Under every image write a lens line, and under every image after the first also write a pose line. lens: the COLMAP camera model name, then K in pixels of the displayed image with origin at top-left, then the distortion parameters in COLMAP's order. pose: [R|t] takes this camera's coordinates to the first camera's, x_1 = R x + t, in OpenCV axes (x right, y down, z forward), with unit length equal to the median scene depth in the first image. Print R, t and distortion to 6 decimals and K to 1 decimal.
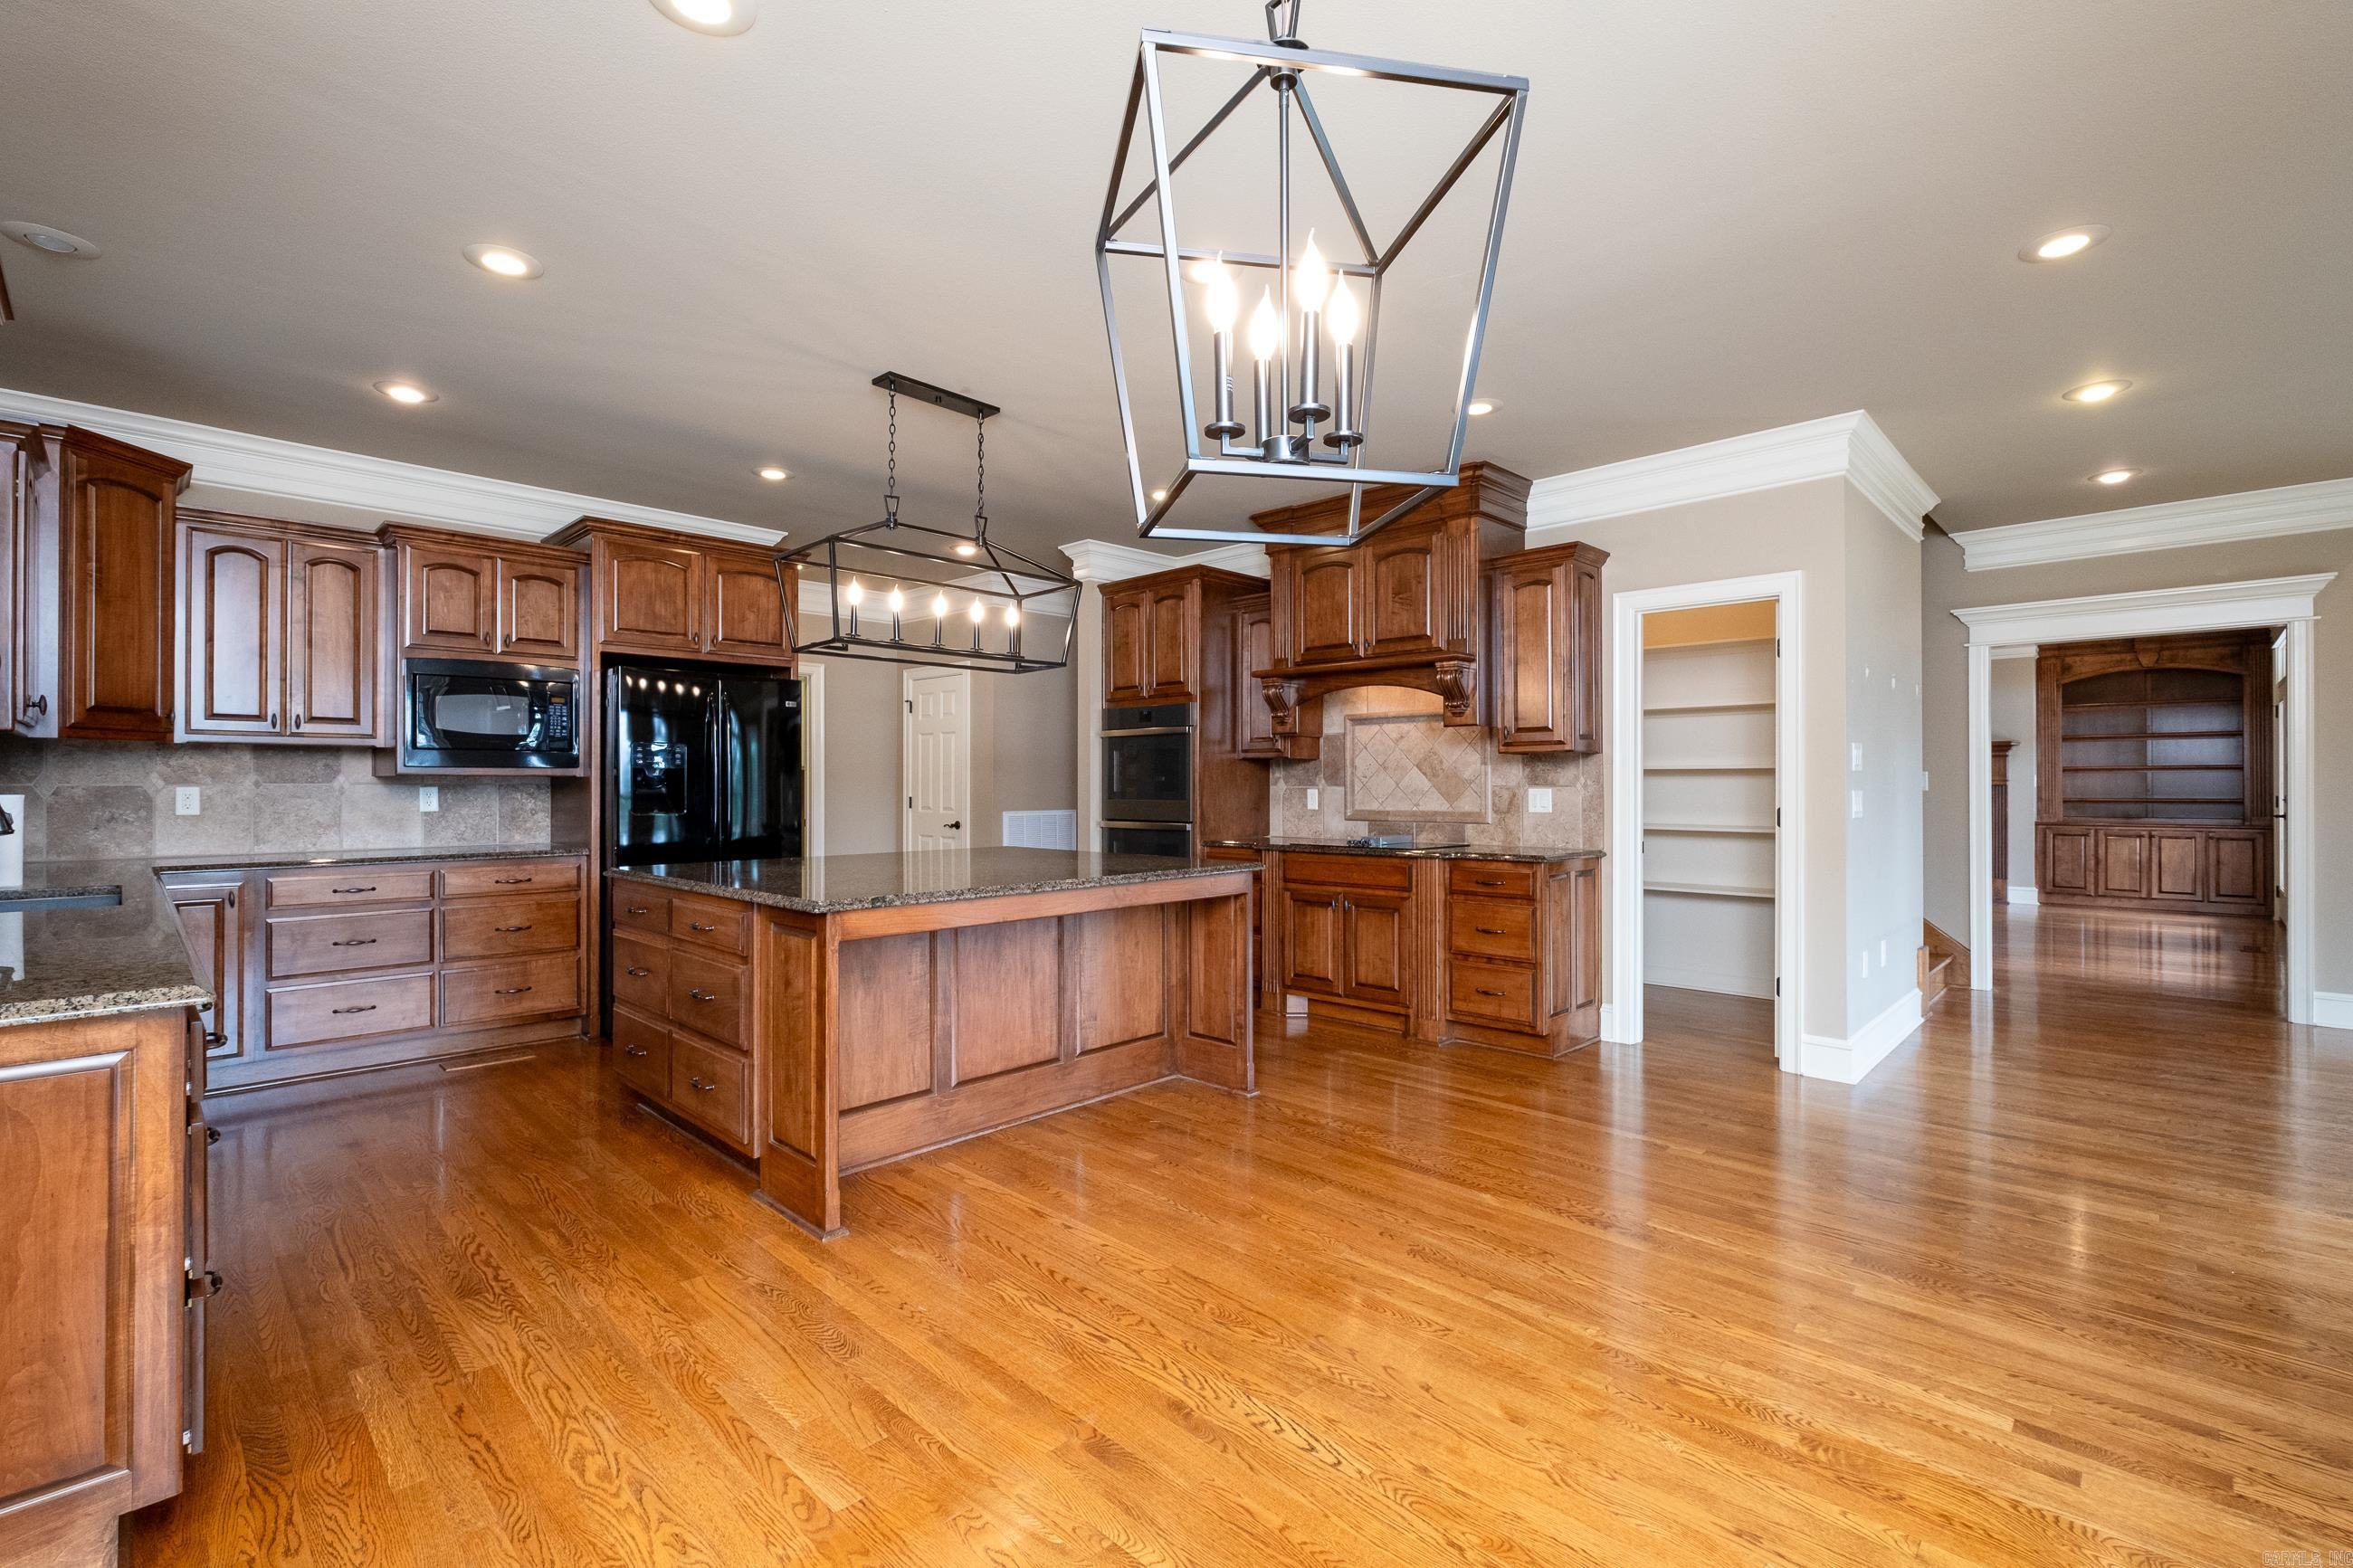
lens RADIAL K [[1031.3, 0, 1175.4], [0, 1031.3, 777.8], [0, 0, 1]] dist [-0.002730, -0.000481]
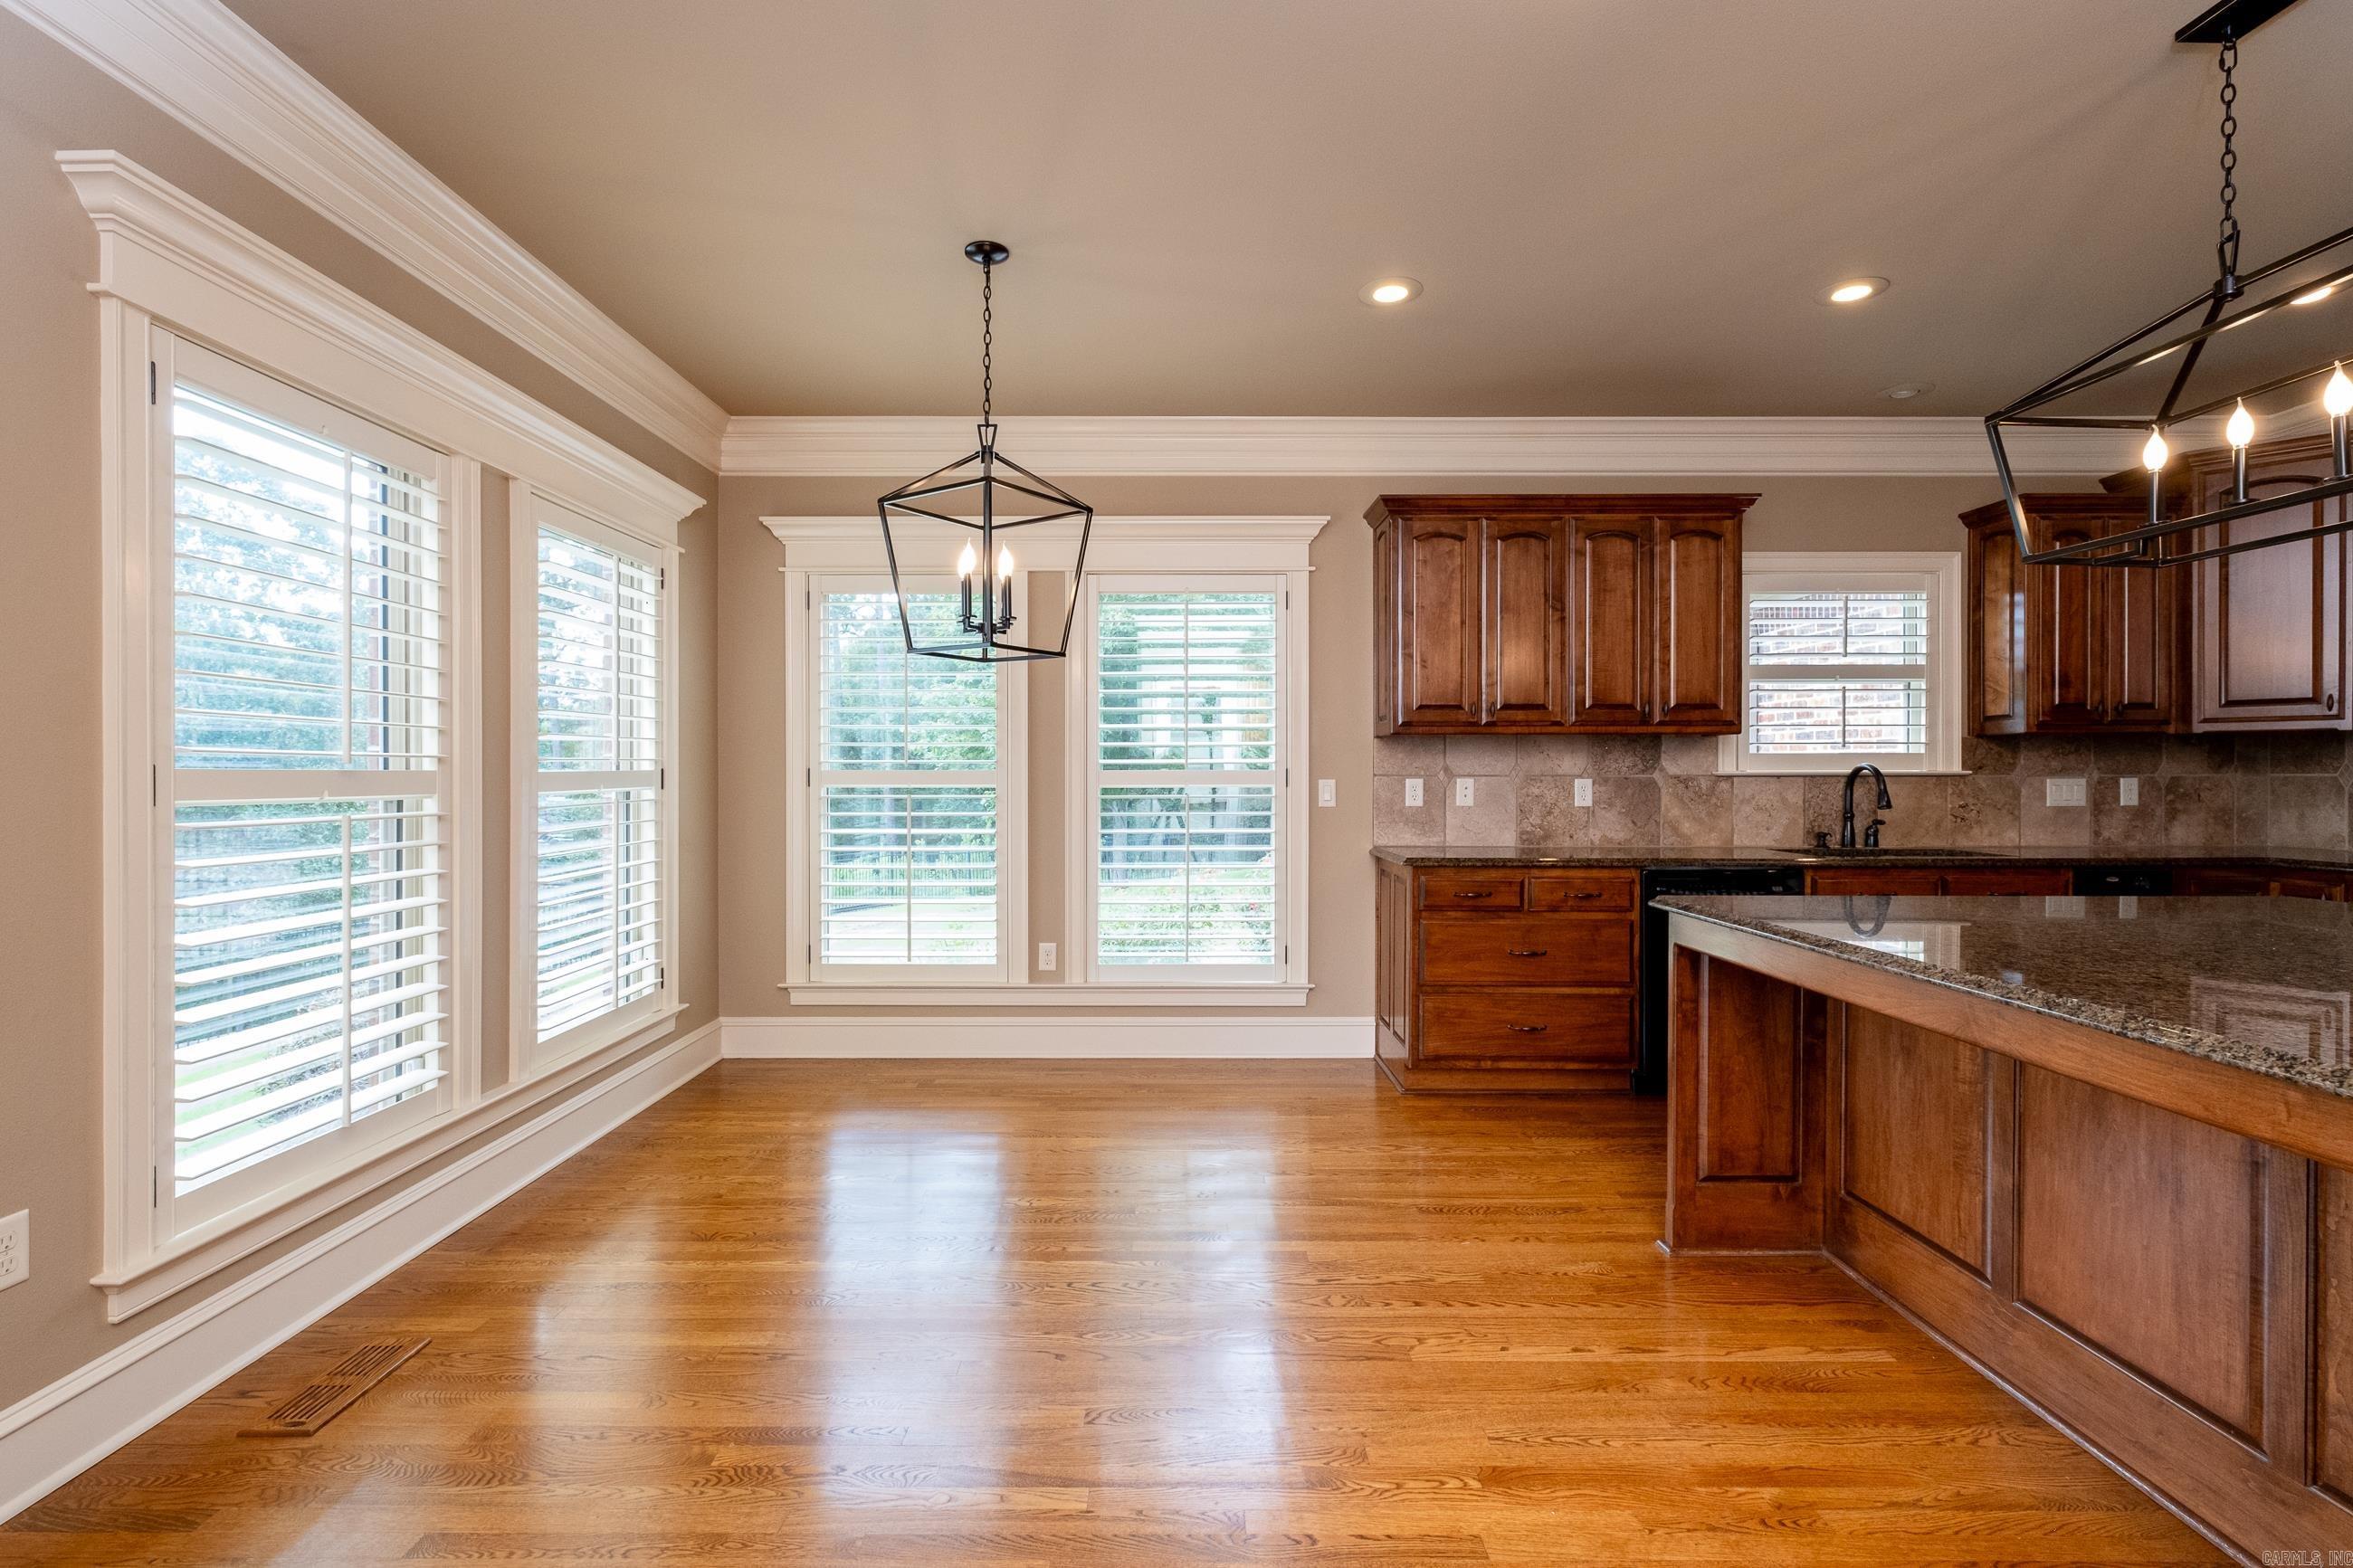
lens RADIAL K [[1070.7, 0, 1166.7], [0, 1070.7, 773.2], [0, 0, 1]] dist [-0.003479, -0.001599]
pose [[-0.718920, -0.000313, -0.695093, 0.590109], [0.004516, 0.999977, -0.005121, 0.006097], [0.695079, -0.006820, -0.718901, 1.196214]]
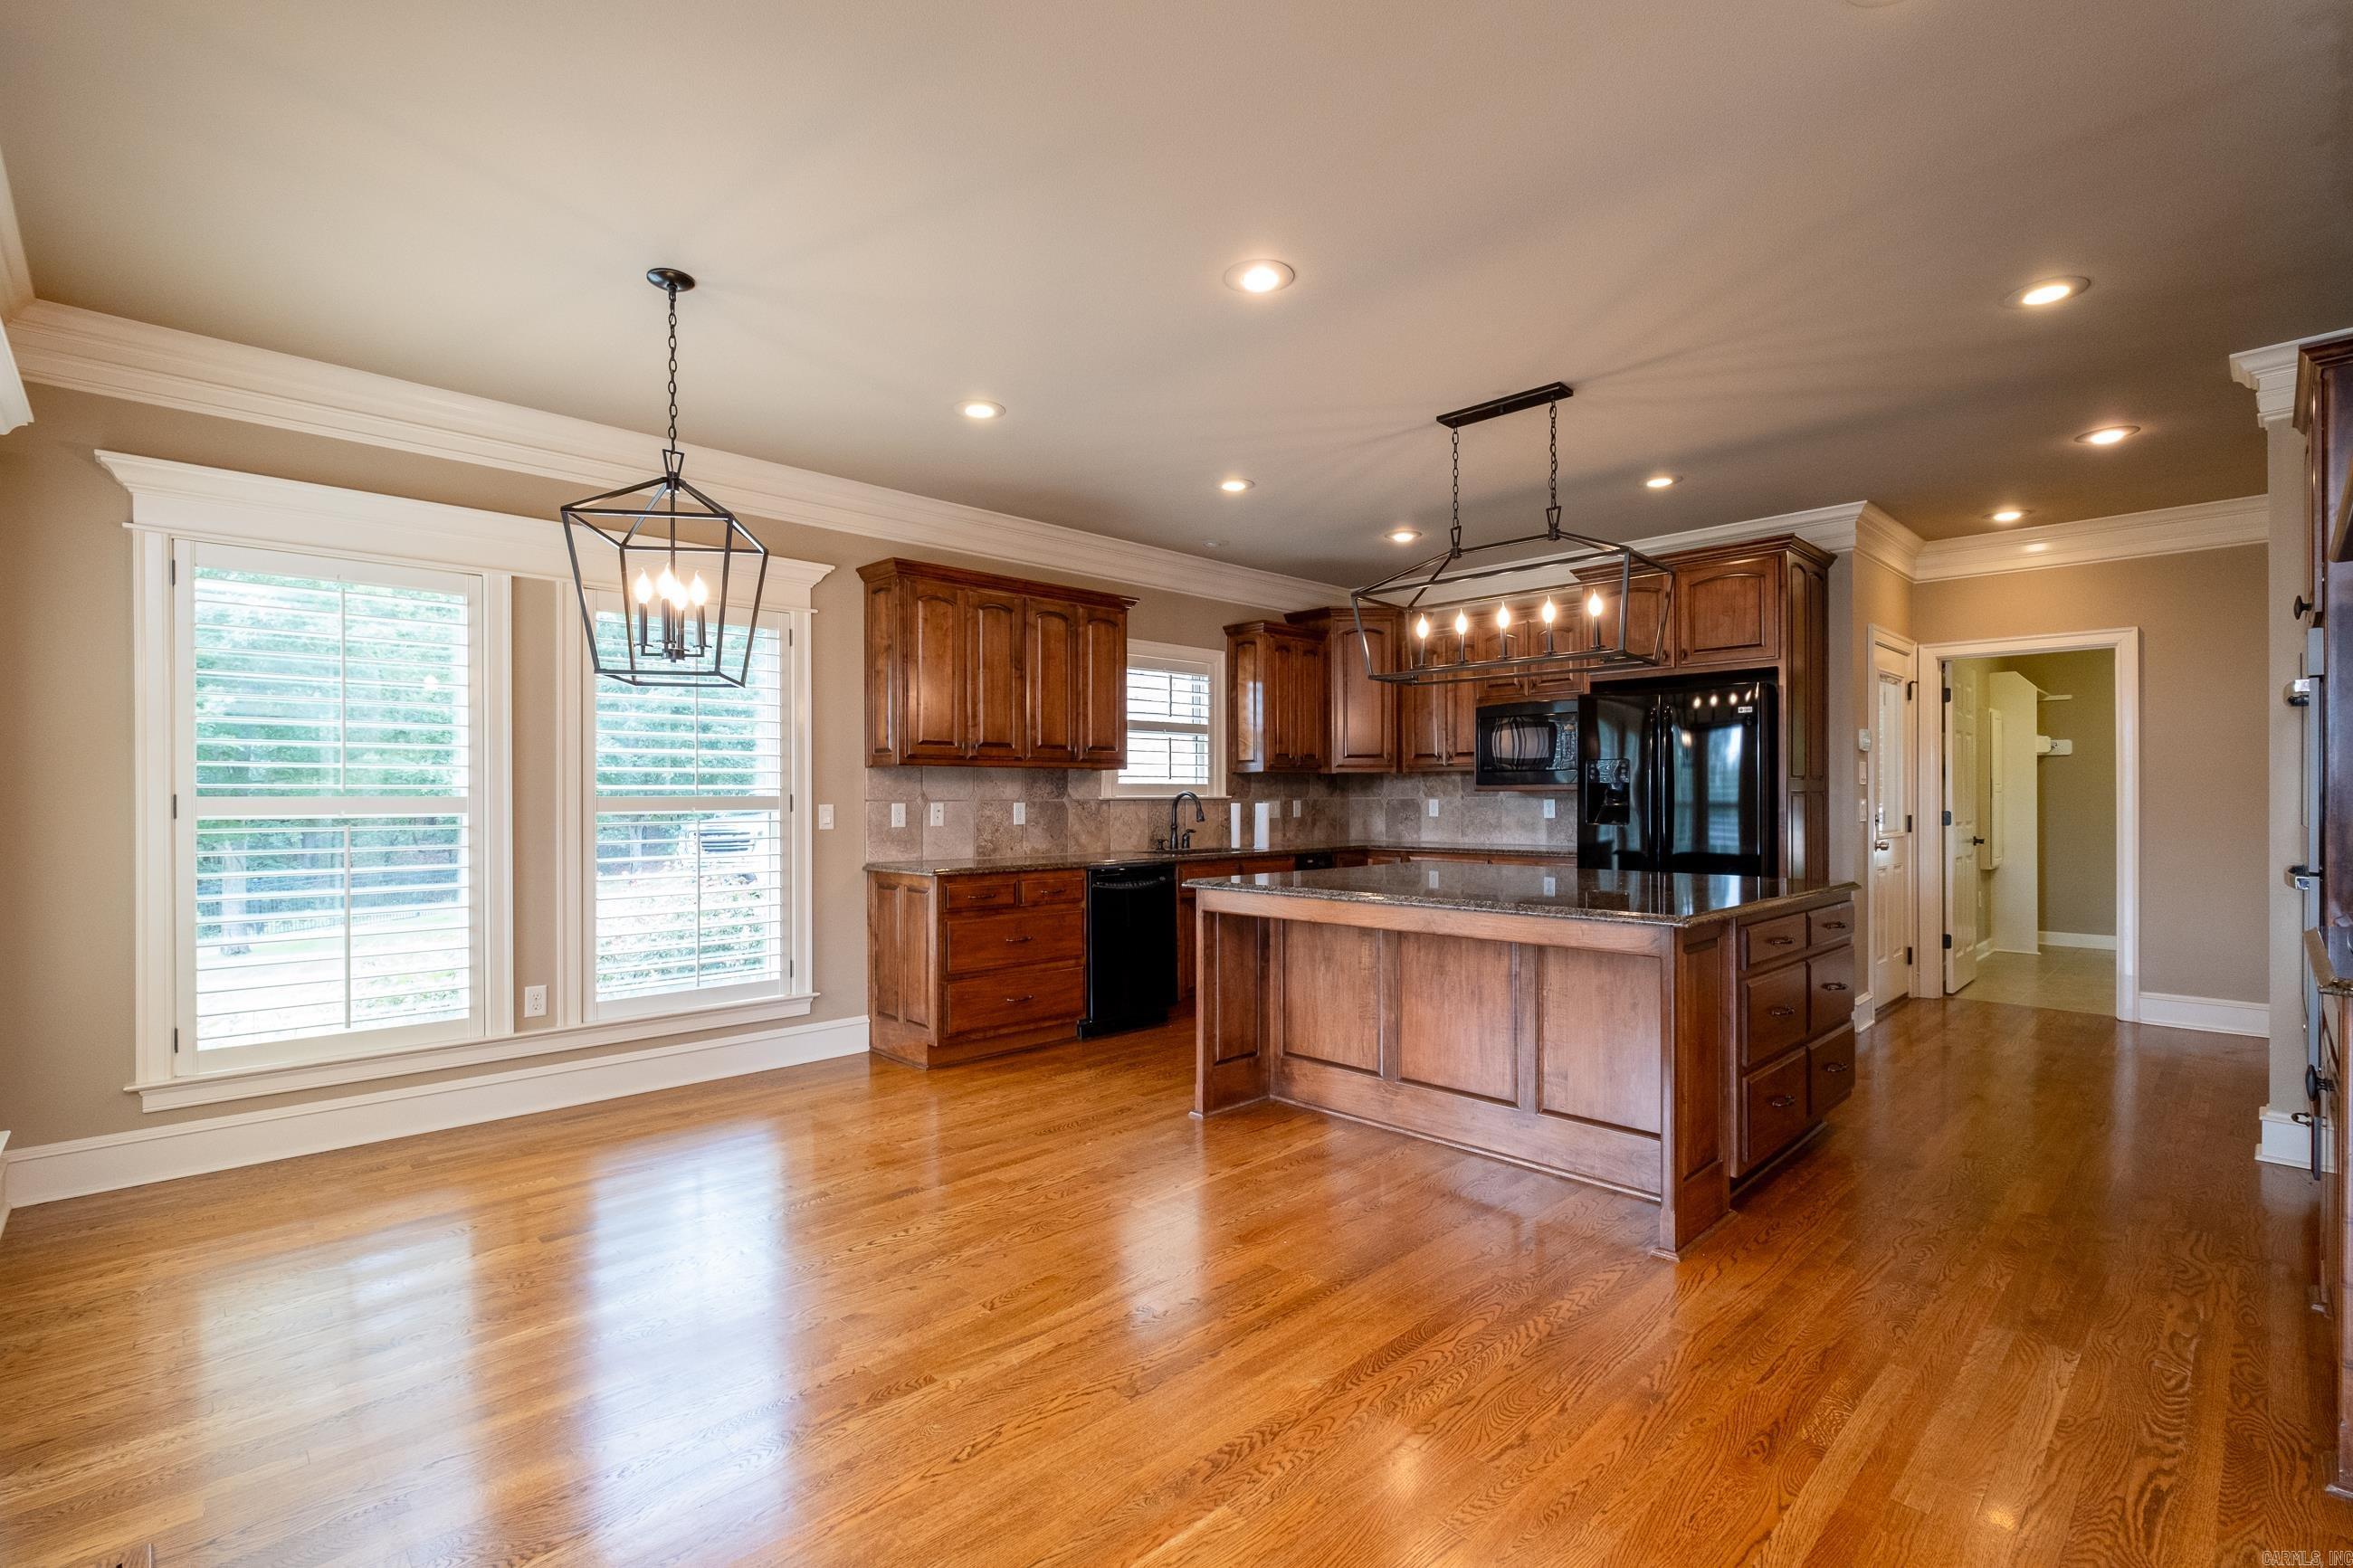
lens RADIAL K [[1051.3, 0, 1180.9], [0, 1051.3, 797.2], [0, 0, 1]] dist [-0.002724, -0.000639]
pose [[-0.030989, -0.000734, -0.999519, 0.964694], [0.010045, 0.999949, -0.001046, 0.004193], [0.999469, -0.010073, -0.030980, 0.881556]]
